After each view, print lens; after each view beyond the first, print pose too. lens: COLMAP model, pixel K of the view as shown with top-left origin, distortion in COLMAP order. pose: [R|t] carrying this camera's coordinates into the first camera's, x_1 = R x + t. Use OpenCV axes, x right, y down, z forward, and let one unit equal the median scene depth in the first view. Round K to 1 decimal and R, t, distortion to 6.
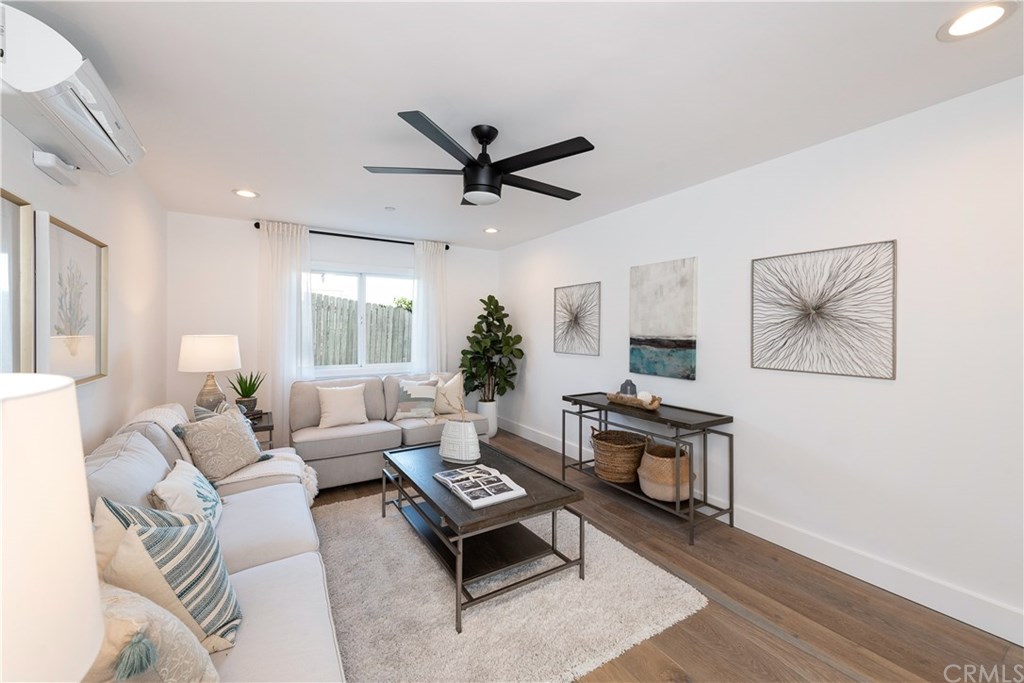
lens RADIAL K [[402.3, 0, 511.5], [0, 402.3, 334.4], [0, 0, 1]] dist [-0.000462, -0.000076]
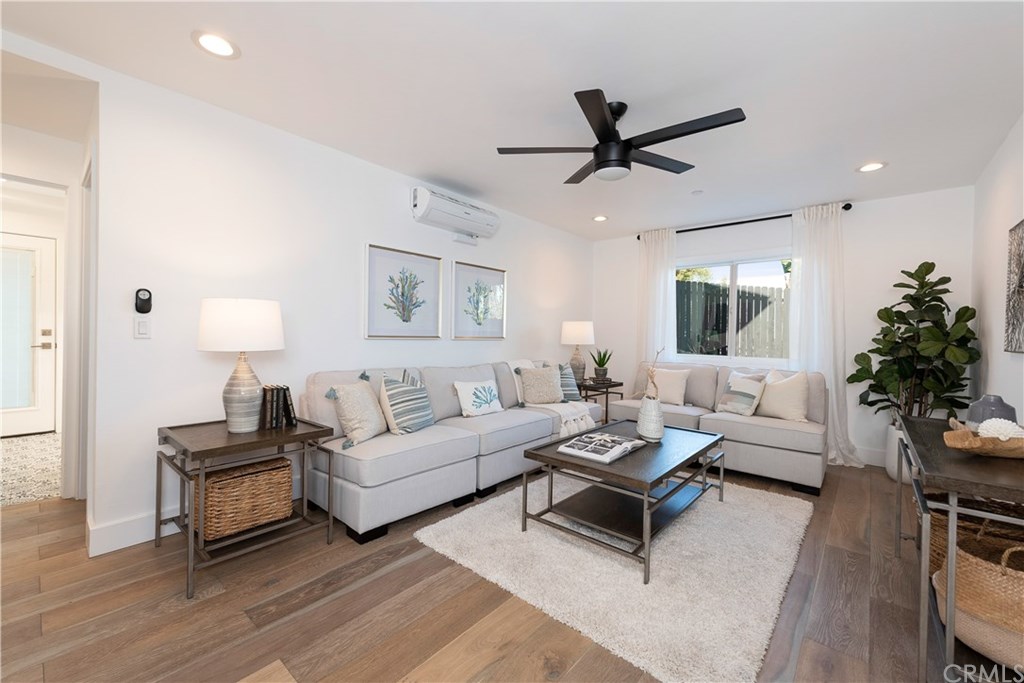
lens RADIAL K [[412.0, 0, 512.0], [0, 412.0, 341.5], [0, 0, 1]] dist [0.001294, 0.000013]
pose [[0.296060, 0.023006, -0.954892, 0.586823], [-0.028029, 0.999489, 0.015390, 0.054802], [0.954758, 0.022208, 0.296553, 0.290459]]
